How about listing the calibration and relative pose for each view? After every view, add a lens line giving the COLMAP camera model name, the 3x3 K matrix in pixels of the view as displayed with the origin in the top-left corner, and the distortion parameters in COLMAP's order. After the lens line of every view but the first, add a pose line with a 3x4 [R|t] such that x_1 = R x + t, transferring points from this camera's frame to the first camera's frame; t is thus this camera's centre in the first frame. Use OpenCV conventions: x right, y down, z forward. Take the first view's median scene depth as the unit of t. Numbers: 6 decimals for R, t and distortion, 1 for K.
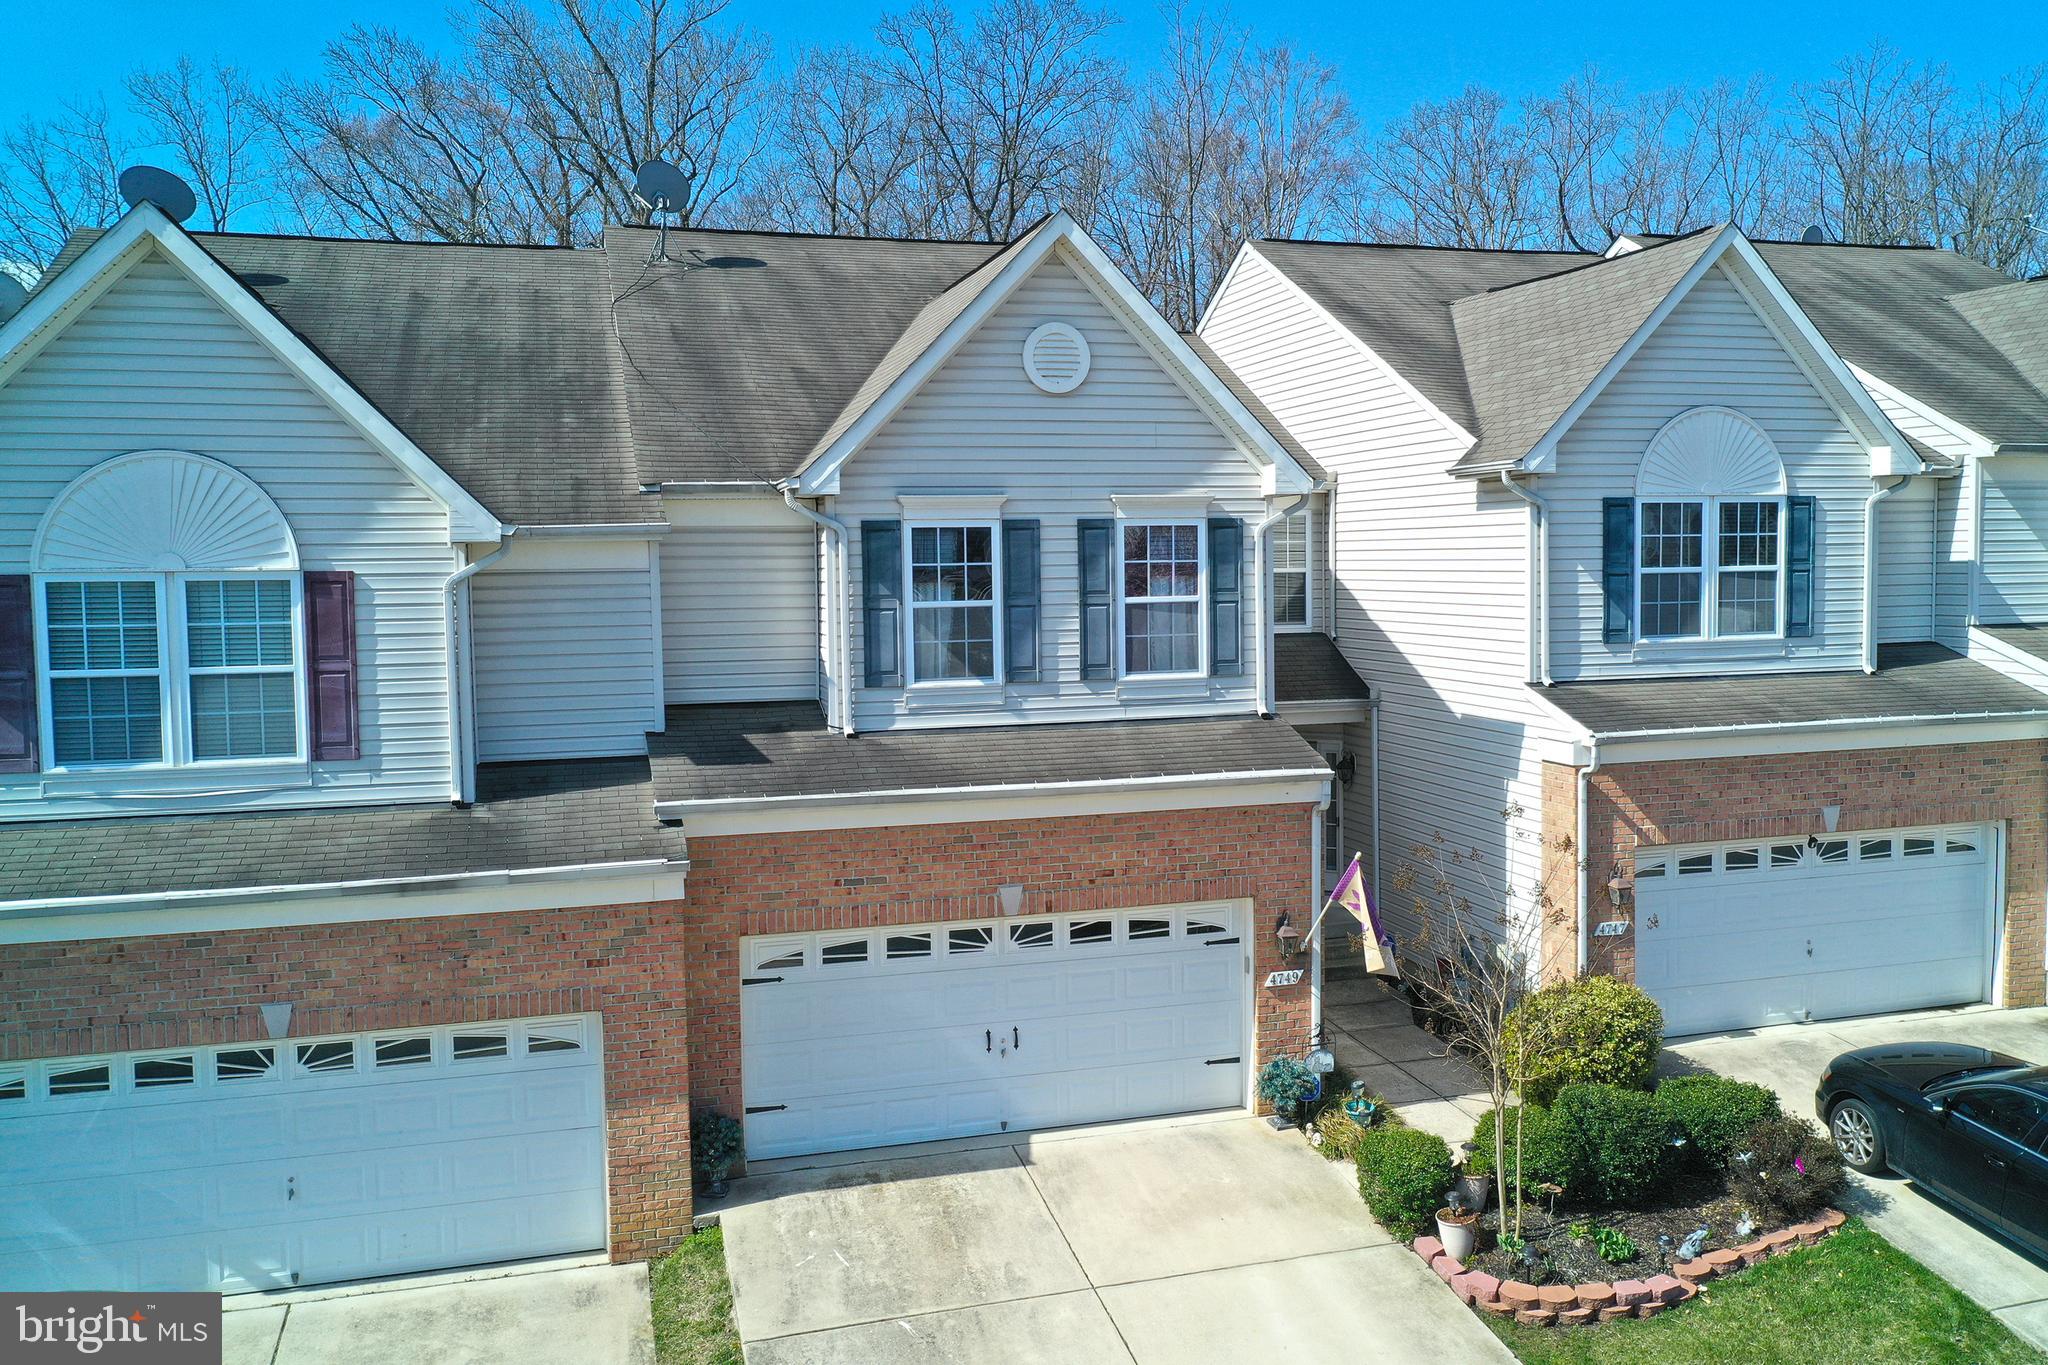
lens RADIAL K [[1632.8, 0, 1076.2], [0, 1632.8, 690.7], [0, 0, 1]] dist [0.004230, -0.005113]
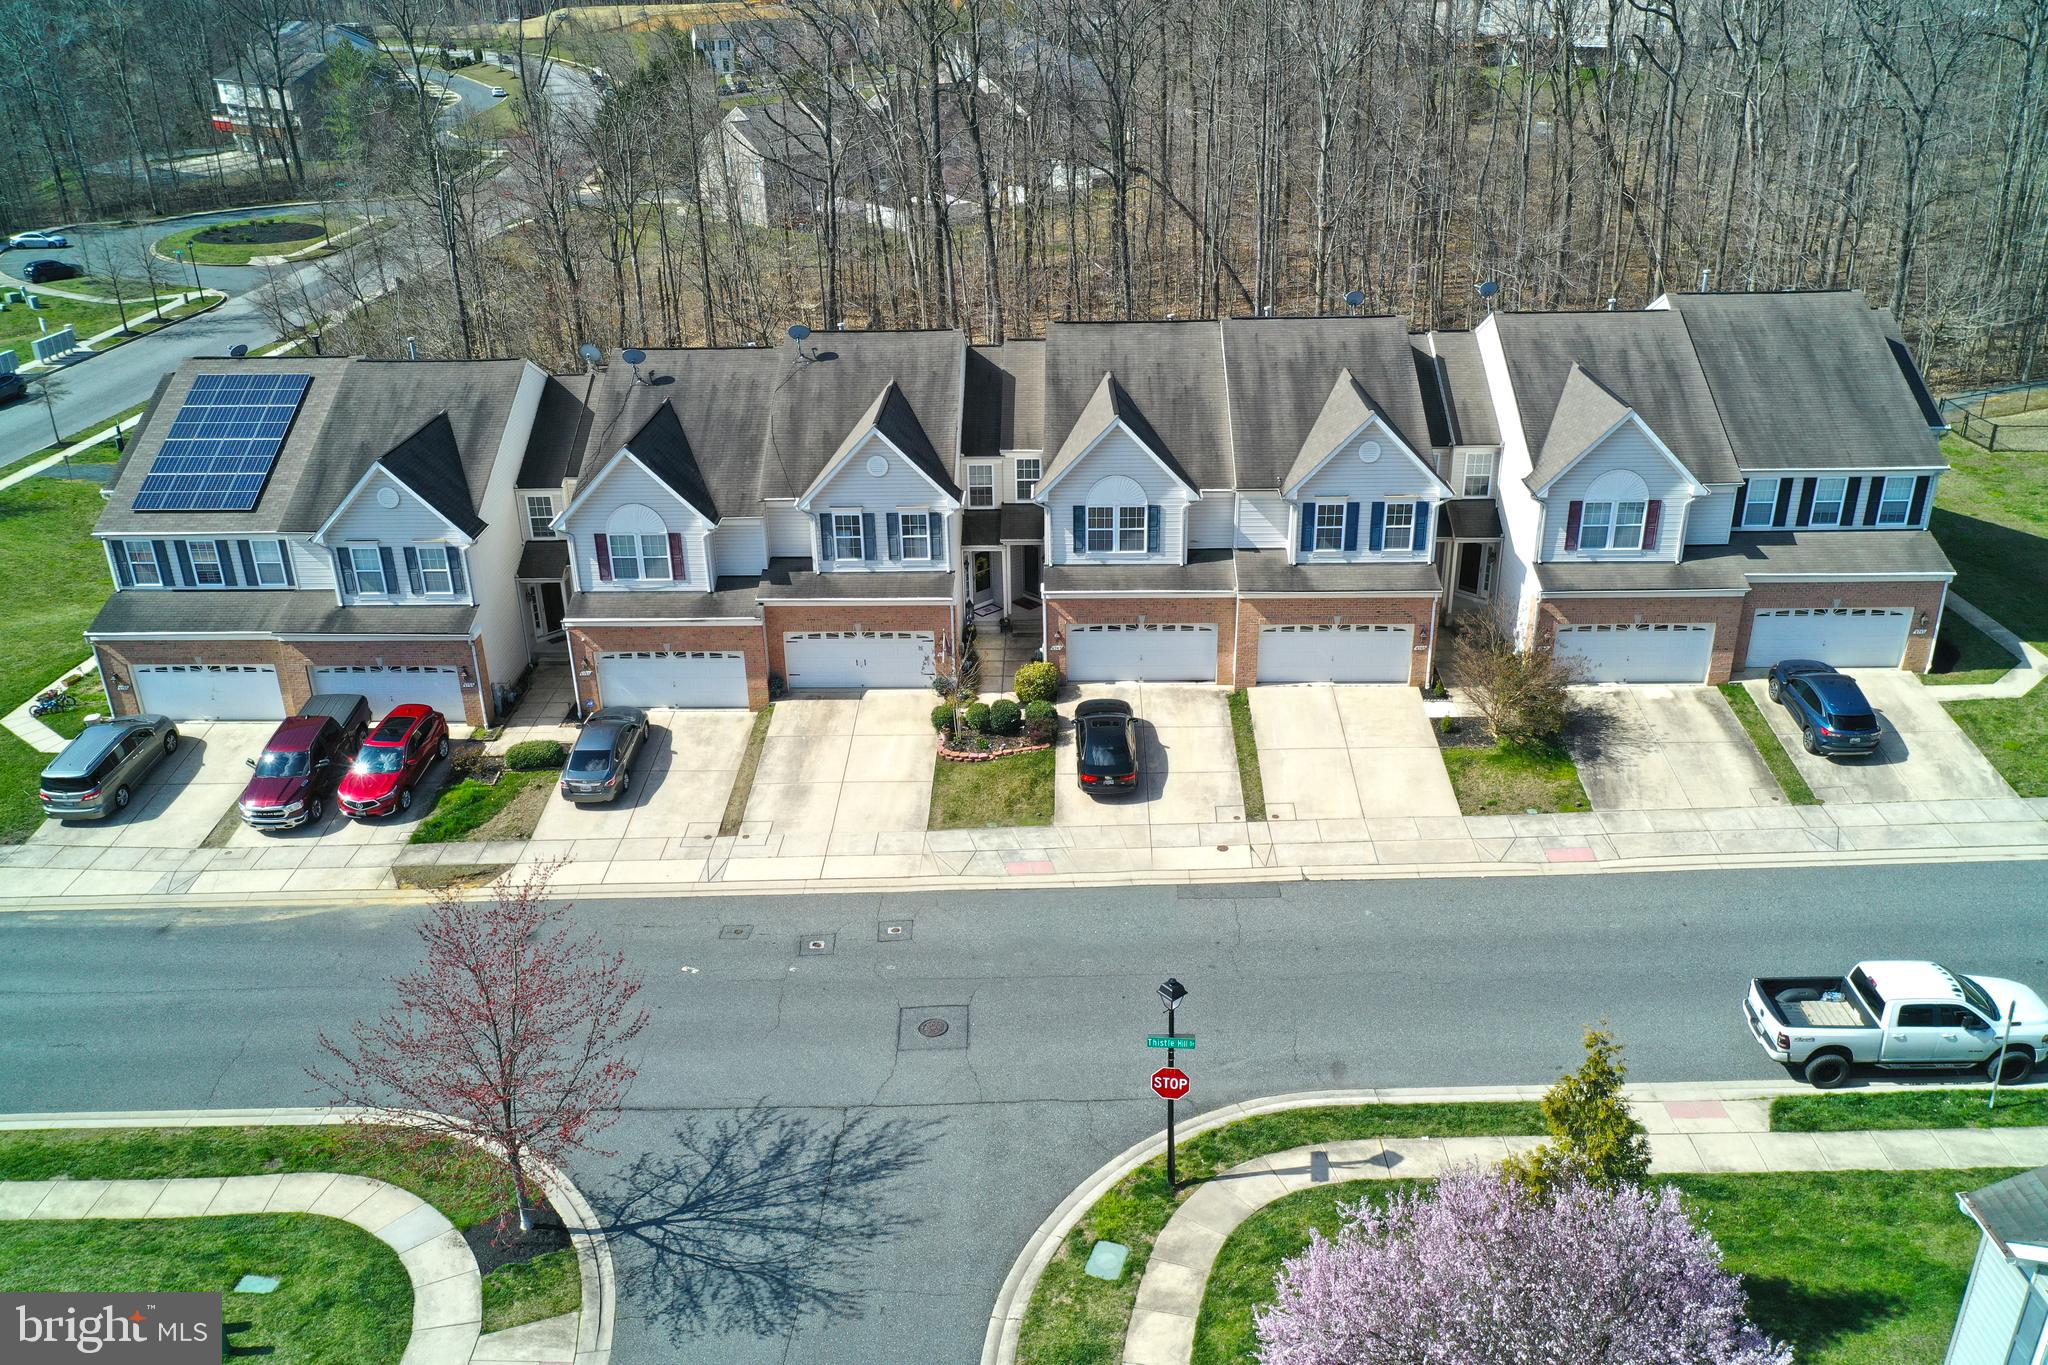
lens RADIAL K [[1632.8, 0, 1026.3], [0, 1632.8, 680.0], [0, 0, 1]] dist [0.004230, -0.005113]
pose [[0.953035, 0.128633, -0.274186, 1.215333], [-0.022740, 0.933159, 0.358745, -0.980011], [0.302005, -0.335661, 0.892258, -1.950255]]
